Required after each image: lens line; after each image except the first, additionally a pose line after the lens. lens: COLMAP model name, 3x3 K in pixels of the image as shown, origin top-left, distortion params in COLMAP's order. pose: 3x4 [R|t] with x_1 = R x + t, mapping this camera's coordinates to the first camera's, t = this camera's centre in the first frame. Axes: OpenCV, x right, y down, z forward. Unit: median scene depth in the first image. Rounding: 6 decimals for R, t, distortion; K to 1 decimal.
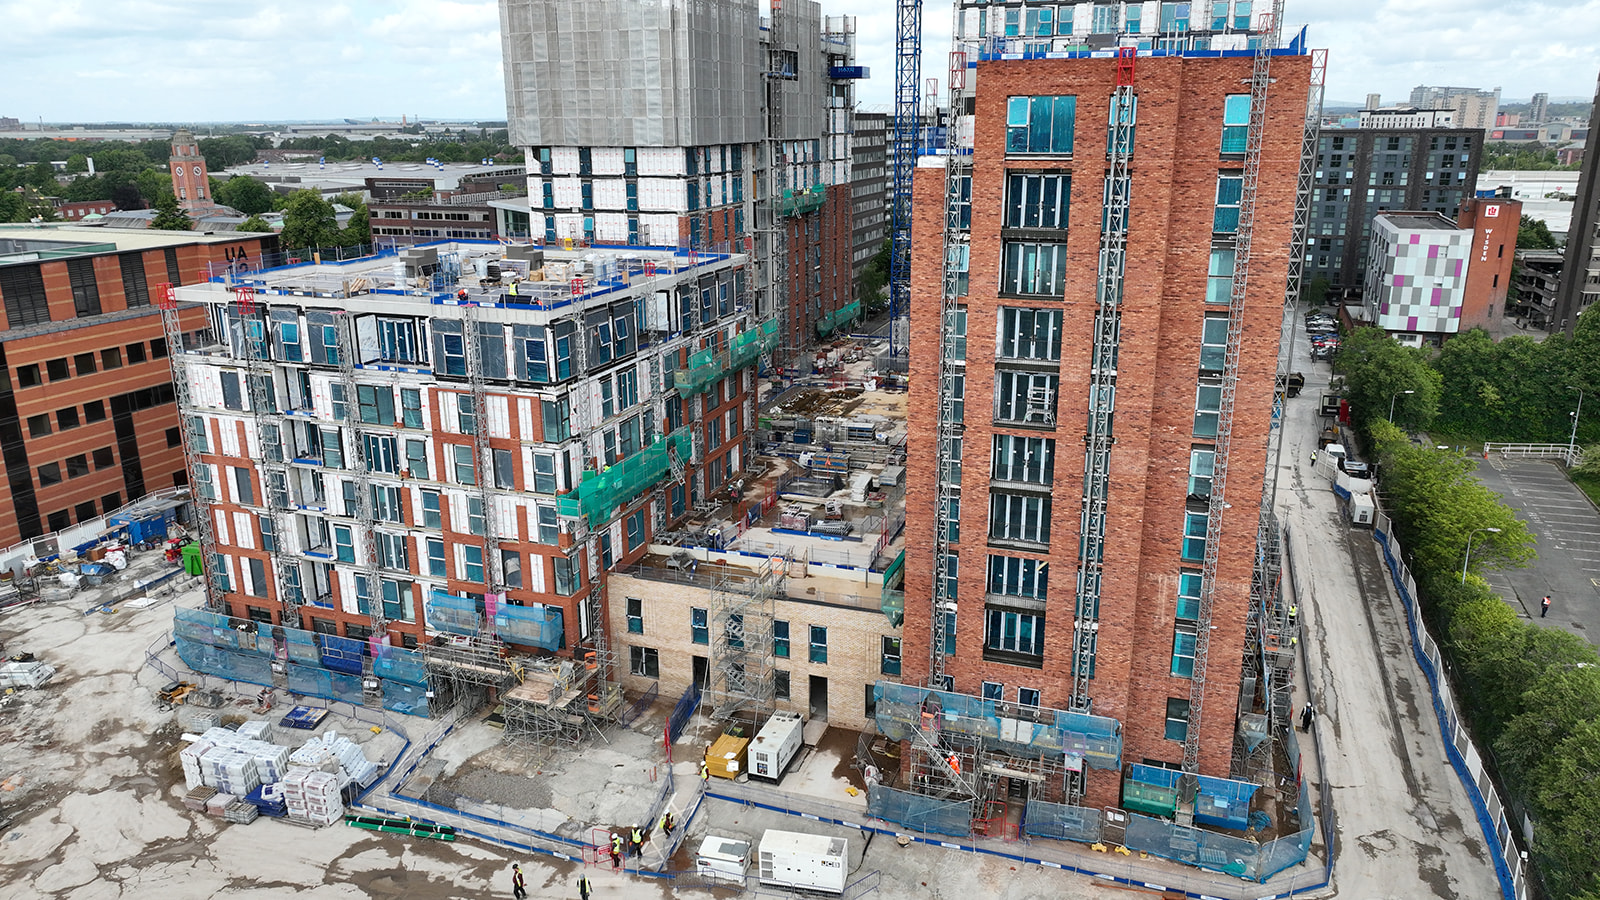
lens RADIAL K [[1119.7, 0, 805.2], [0, 1119.7, 448.4], [0, 0, 1]] dist [-0.001805, 0.017057]
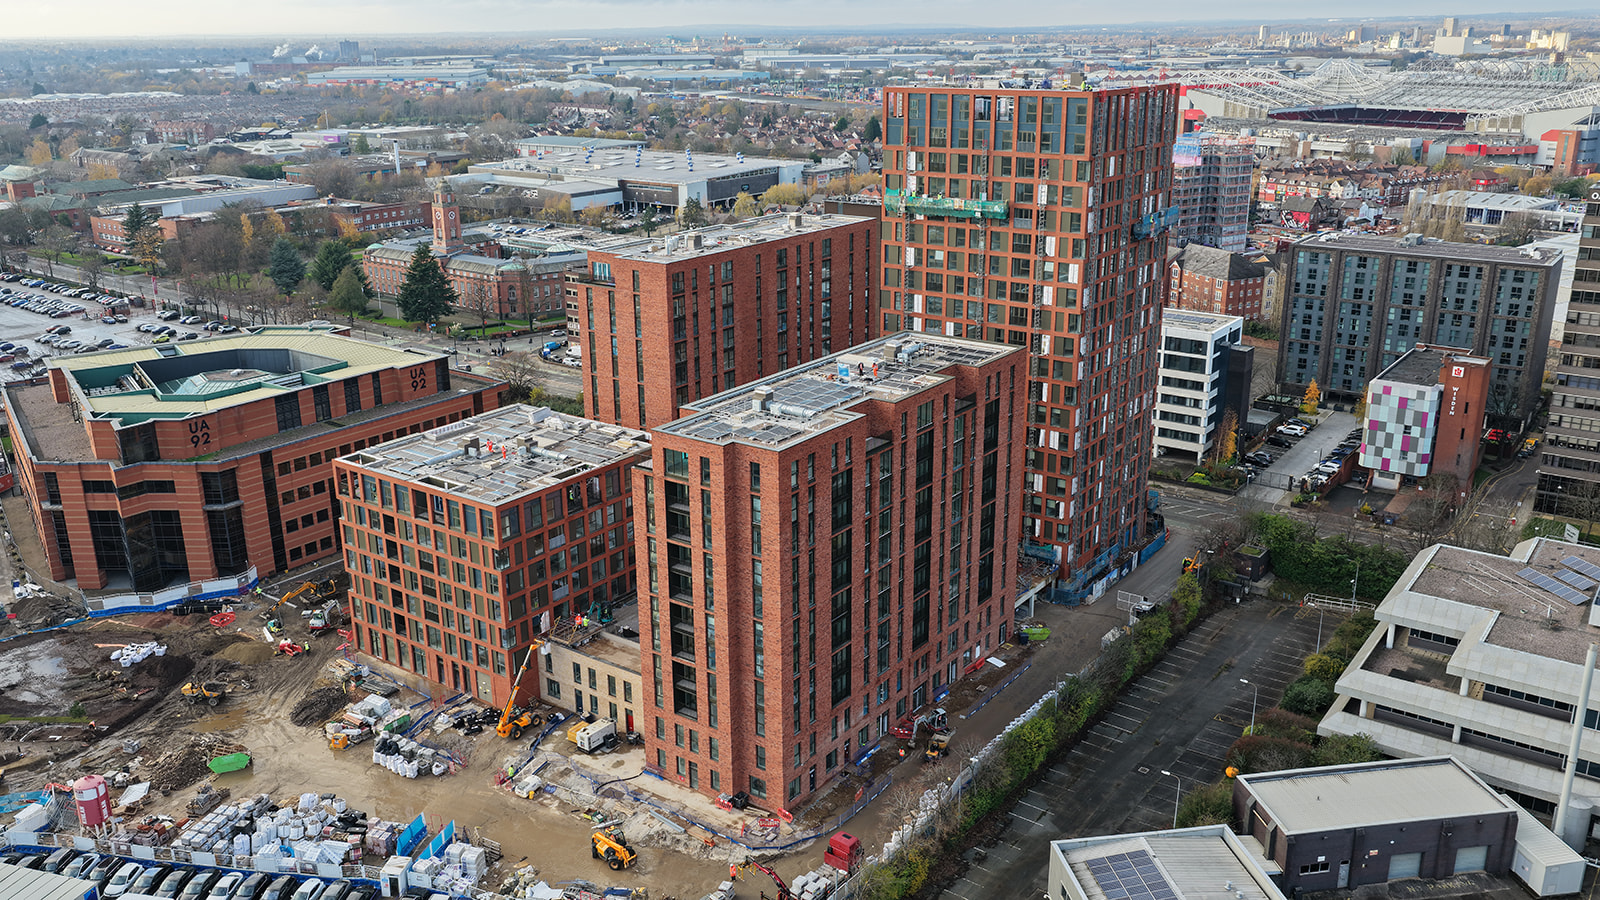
lens RADIAL K [[1316.2, 0, 806.9], [0, 1316.2, 451.4], [0, 0, 1]] dist [-0.012151, 0.040325]
pose [[0.961153, 0.083734, -0.263010, 0.537213], [-0.076482, 0.996358, 0.037712, -0.208334], [0.265210, -0.016132, 0.964056, -0.642777]]
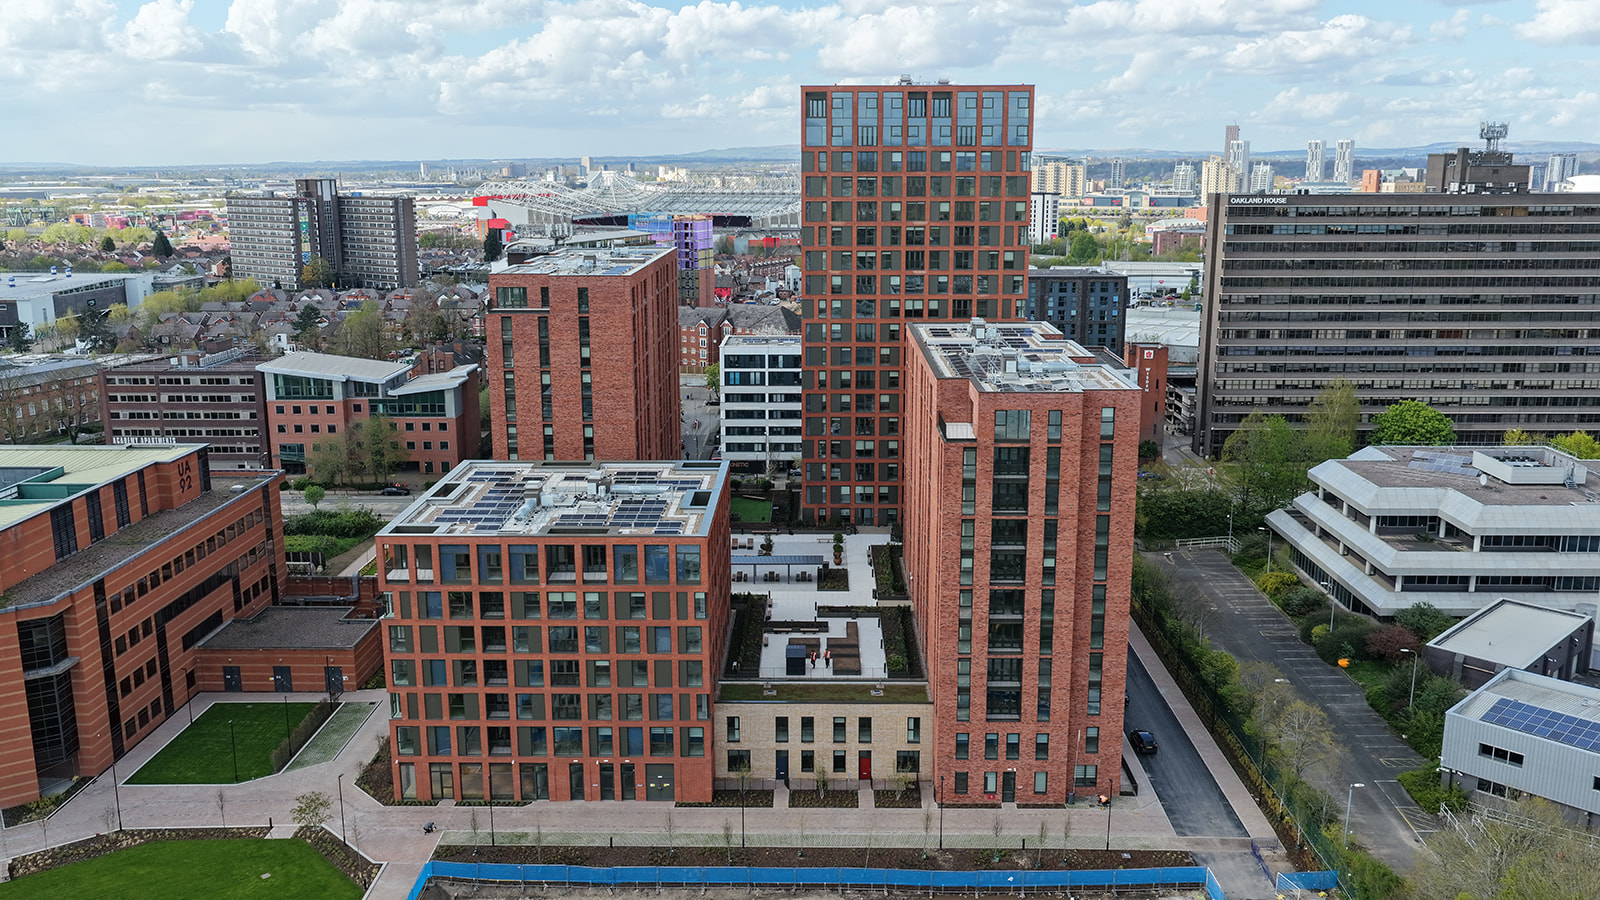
lens RADIAL K [[1316.2, 0, 800.3], [0, 1316.2, 453.4], [0, 0, 1]] dist [-0.012151, 0.040325]
pose [[0.945656, -0.066548, 0.318285, -0.411978], [0.089082, 0.994406, -0.056760, -0.072779], [-0.312727, 0.082029, 0.946294, -0.481612]]
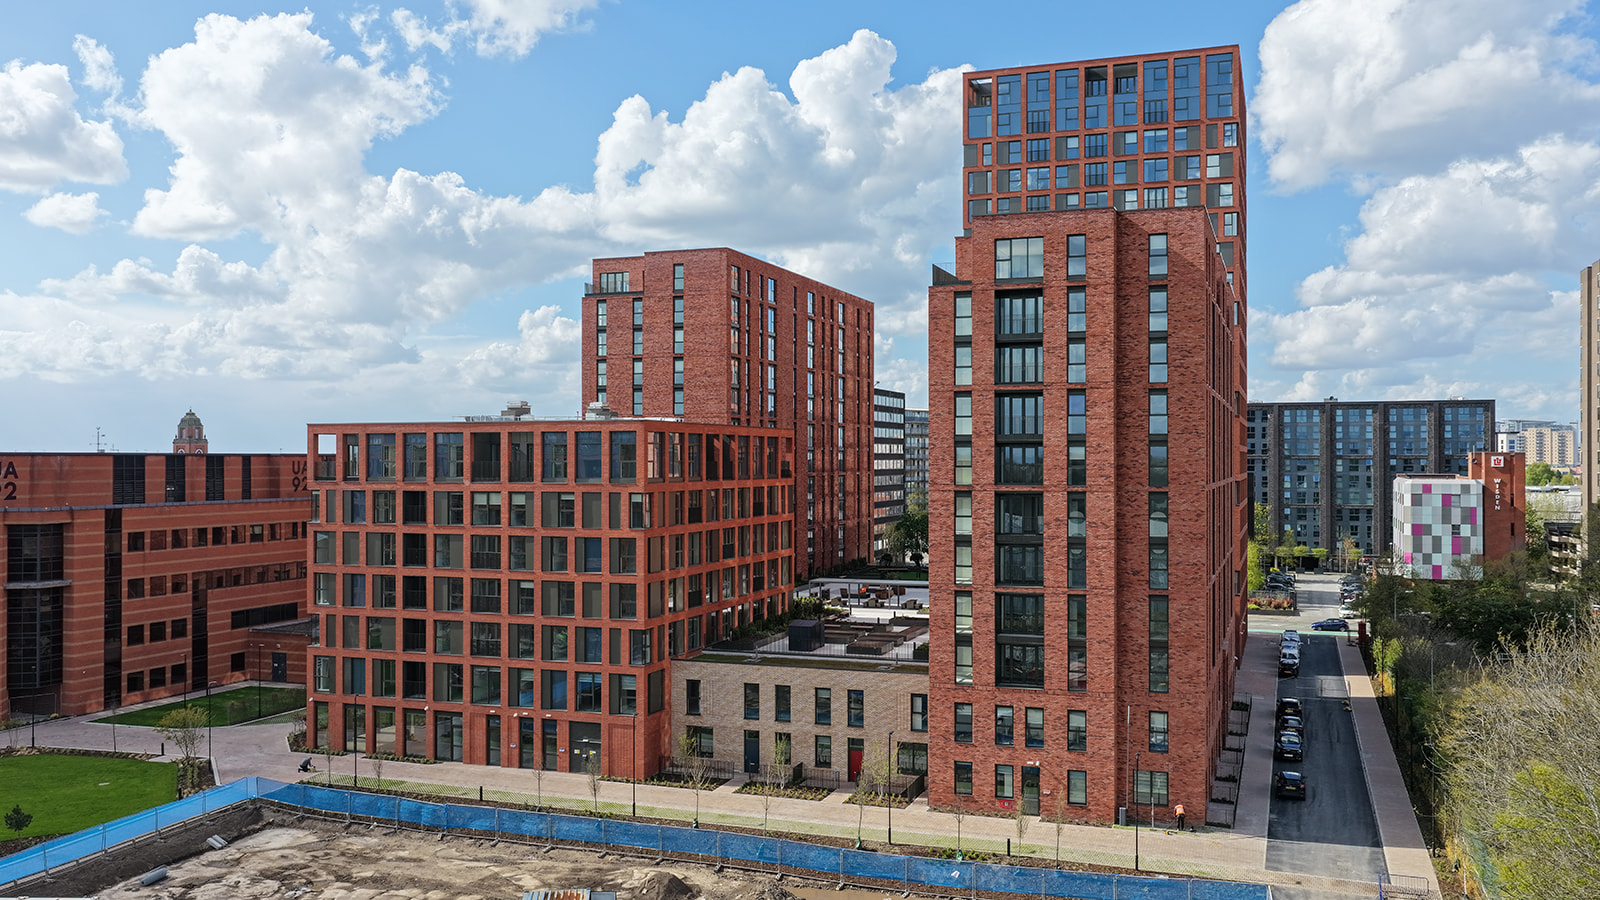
lens RADIAL K [[1316.2, 0, 802.8], [0, 1316.2, 455.9], [0, 0, 1]] dist [-0.012151, 0.040325]
pose [[0.999967, 0.004602, -0.006739, -0.022941], [-0.006336, 0.958262, -0.285822, 0.204624], [0.005142, 0.285855, 0.958259, -0.244937]]
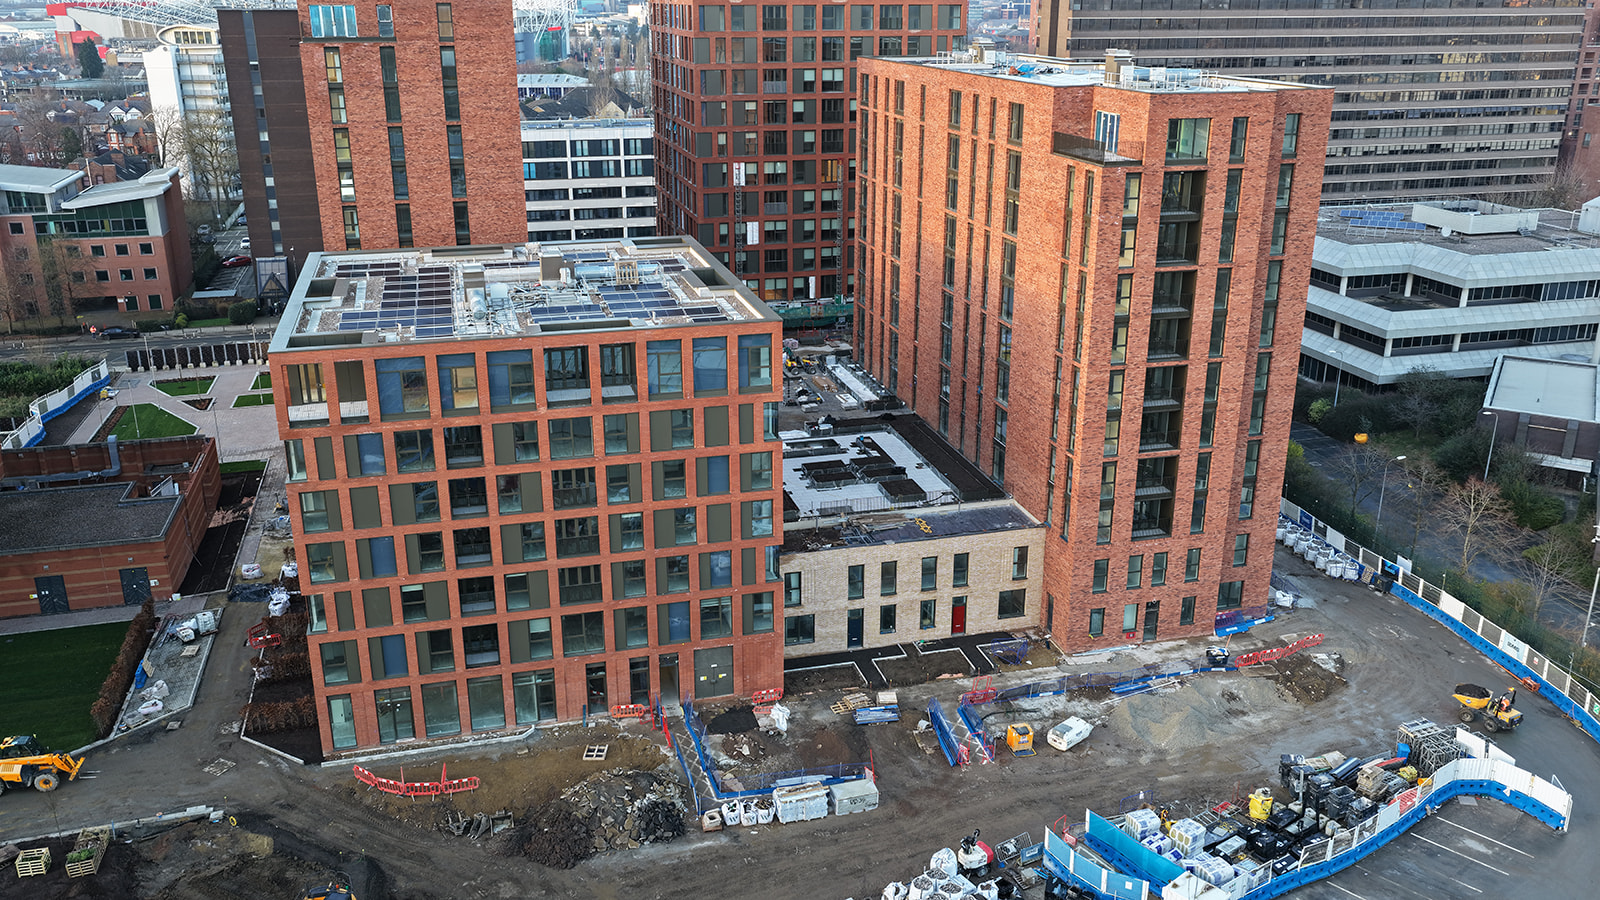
lens RADIAL K [[1316.2, 0, 798.3], [0, 1316.2, 454.0], [0, 0, 1]] dist [-0.012151, 0.040325]
pose [[0.820570, -0.184558, 0.540929, -0.559237], [0.157099, 0.982807, 0.097007, -0.069288], [-0.549532, 0.005378, 0.835455, -0.043258]]
